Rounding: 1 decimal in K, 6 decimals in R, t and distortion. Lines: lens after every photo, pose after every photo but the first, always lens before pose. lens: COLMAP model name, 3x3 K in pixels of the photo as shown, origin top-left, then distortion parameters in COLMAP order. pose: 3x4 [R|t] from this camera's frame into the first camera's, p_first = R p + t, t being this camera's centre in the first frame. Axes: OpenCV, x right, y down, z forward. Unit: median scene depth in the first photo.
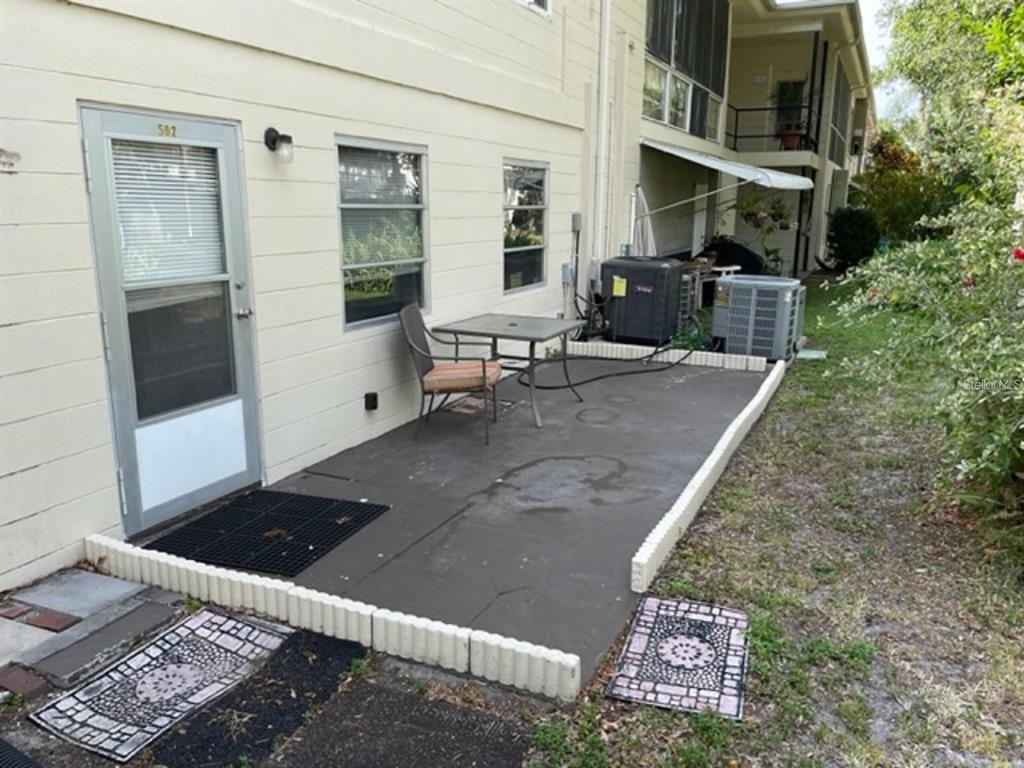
lens RADIAL K [[782.6, 0, 513.3], [0, 782.6, 385.8], [0, 0, 1]] dist [0.058457, -0.000470]
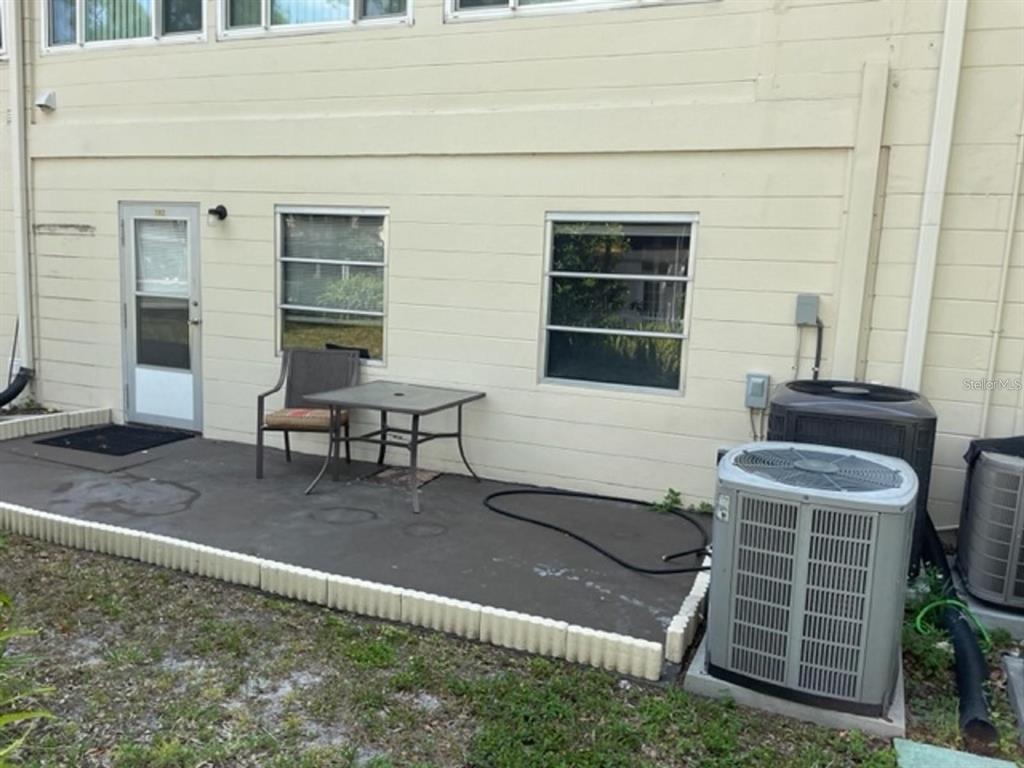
lens RADIAL K [[782.6, 0, 514.2], [0, 782.6, 376.7], [0, 0, 1]] dist [0.058457, -0.000470]
pose [[0.045342, 0.130690, -0.990386, 1.145242], [-0.271273, 0.955763, 0.113702, -0.303849], [0.961434, 0.263509, 0.078789, 1.361759]]
